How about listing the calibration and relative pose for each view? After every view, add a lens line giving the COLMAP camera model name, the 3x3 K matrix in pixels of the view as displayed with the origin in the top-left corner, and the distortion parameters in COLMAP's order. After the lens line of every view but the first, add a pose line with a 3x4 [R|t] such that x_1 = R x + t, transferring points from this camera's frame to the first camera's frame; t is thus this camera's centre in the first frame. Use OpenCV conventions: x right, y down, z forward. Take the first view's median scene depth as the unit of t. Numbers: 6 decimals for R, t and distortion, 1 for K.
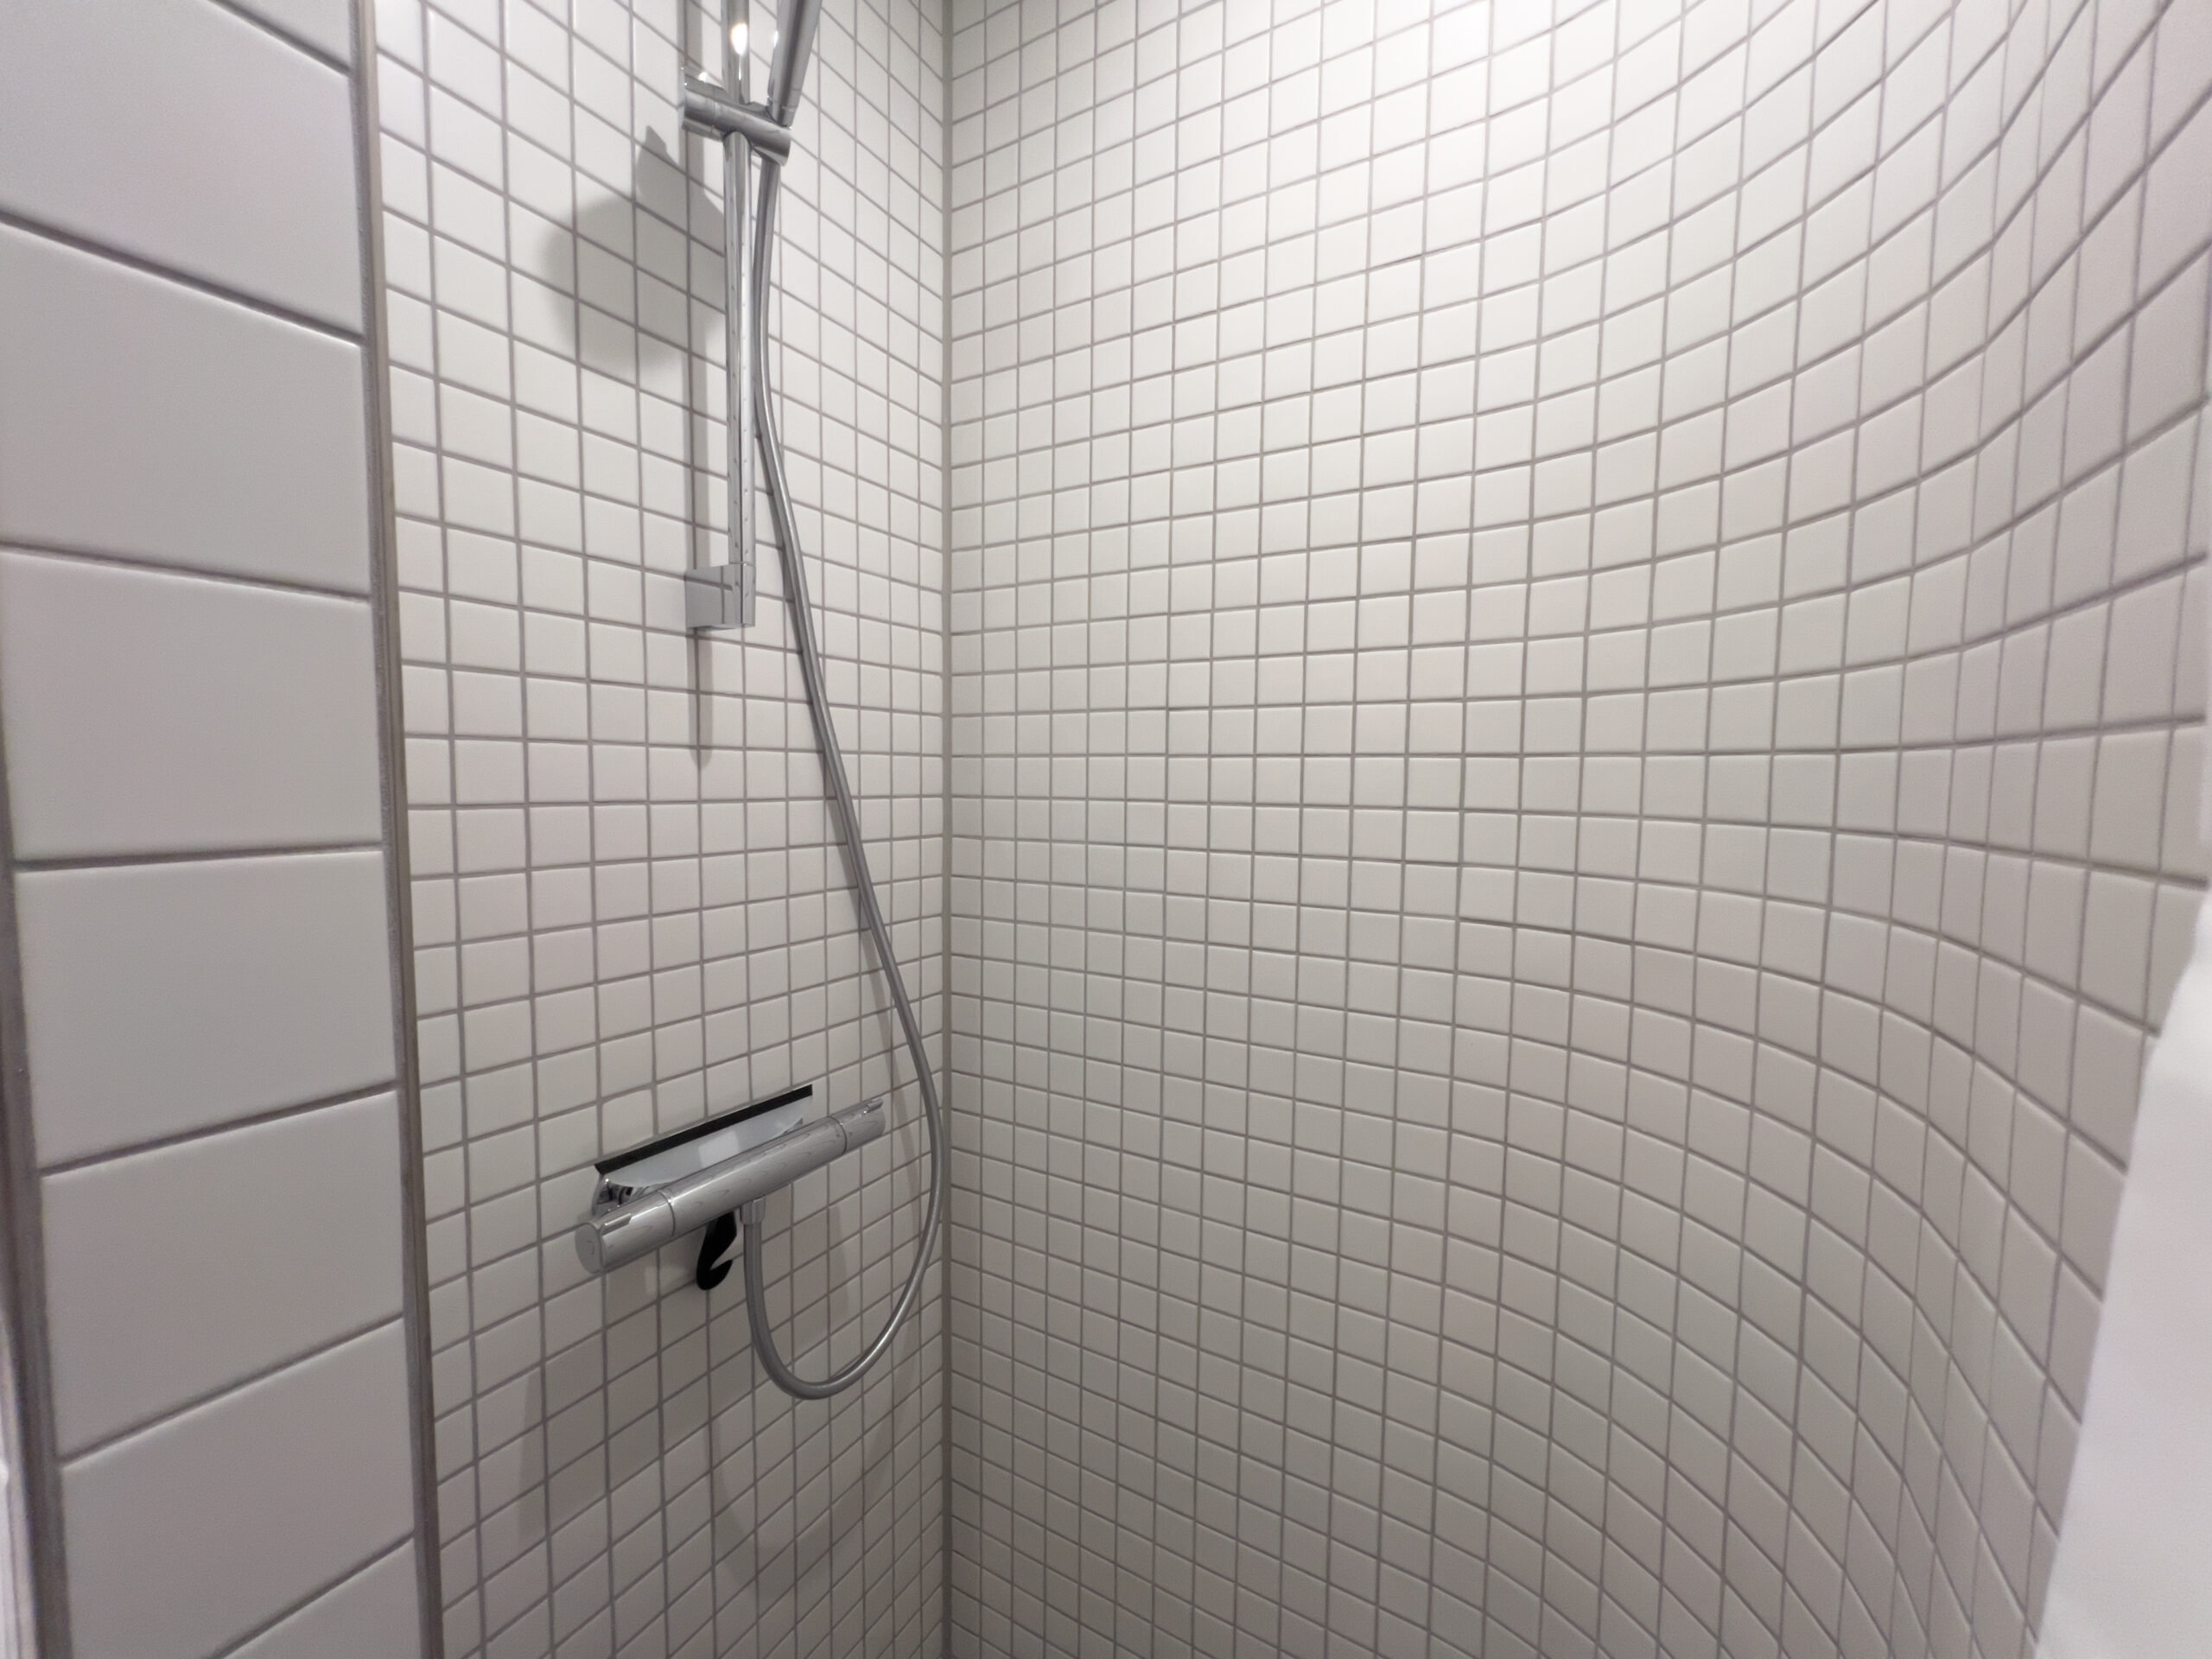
lens RADIAL K [[882.6, 0, 1105.5], [0, 882.6, 835.2], [0, 0, 1]] dist [-0.000925, 0.000262]
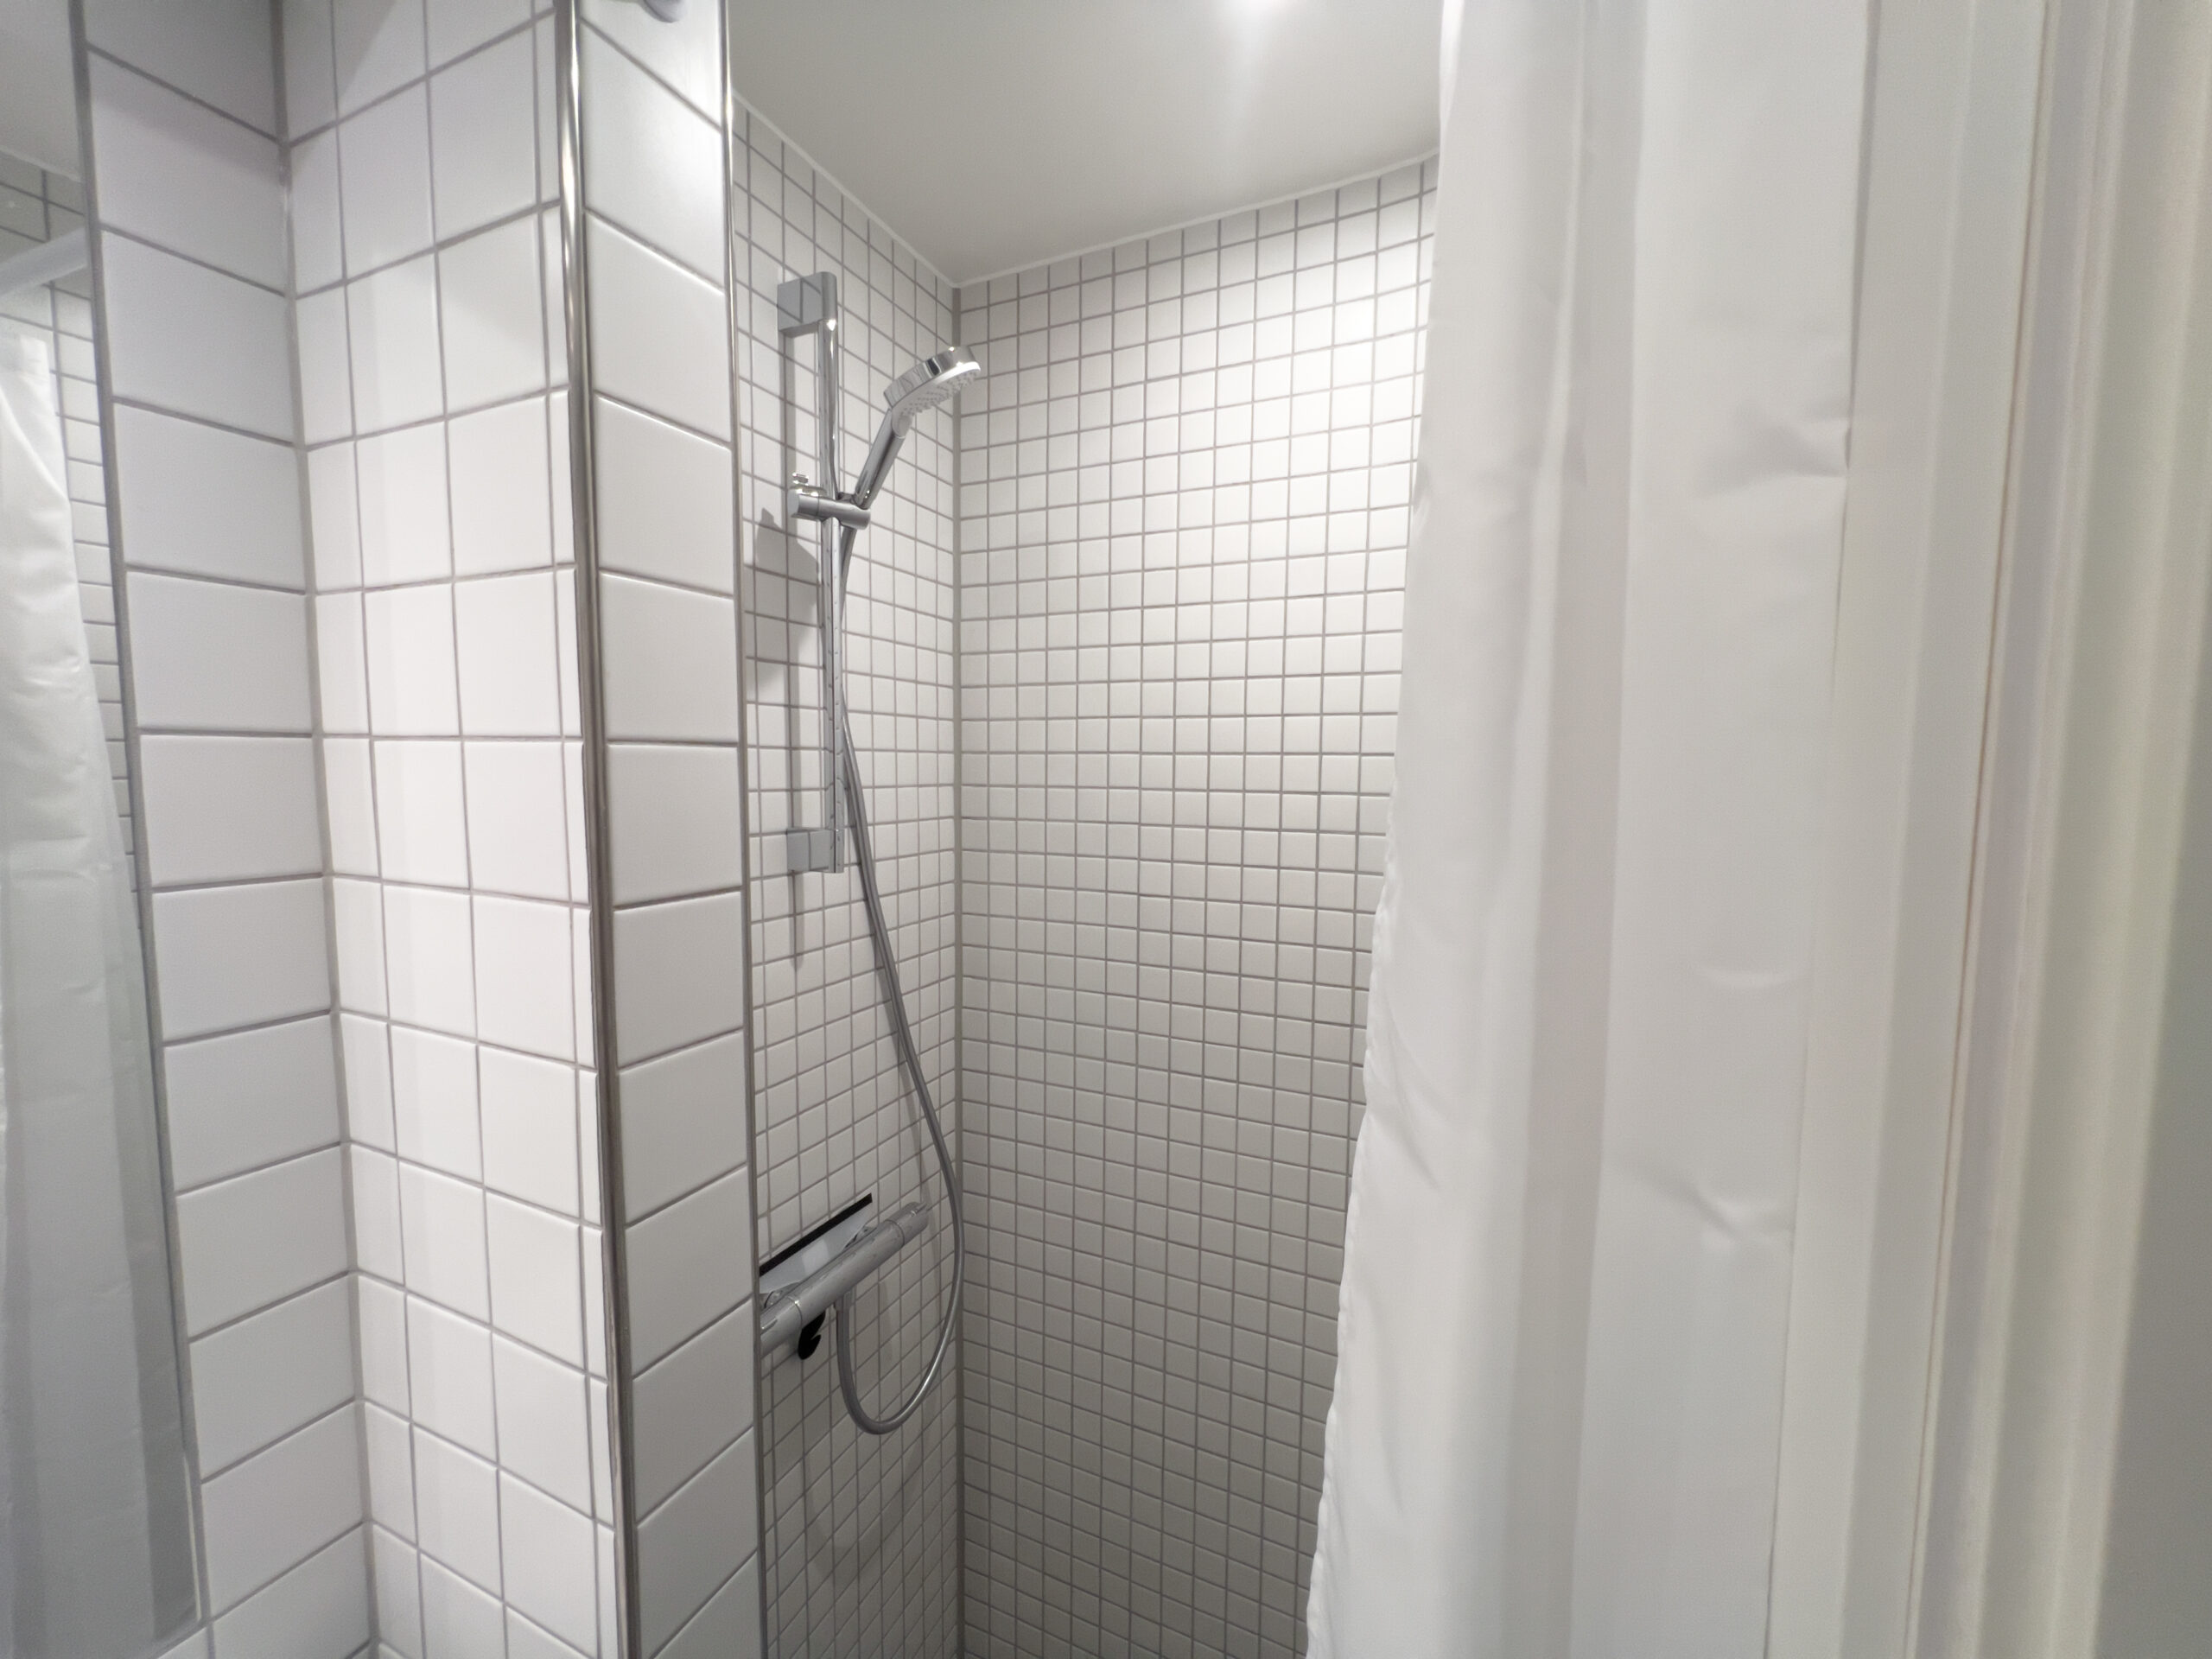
lens RADIAL K [[882.6, 0, 1105.5], [0, 882.6, 835.2], [0, 0, 1]] dist [-0.000925, 0.000262]
pose [[0.995550, -0.010076, 0.093693, -0.100460], [0.008645, 0.999840, 0.015669, -0.249674], [-0.093836, -0.014789, 0.995478, -0.303724]]
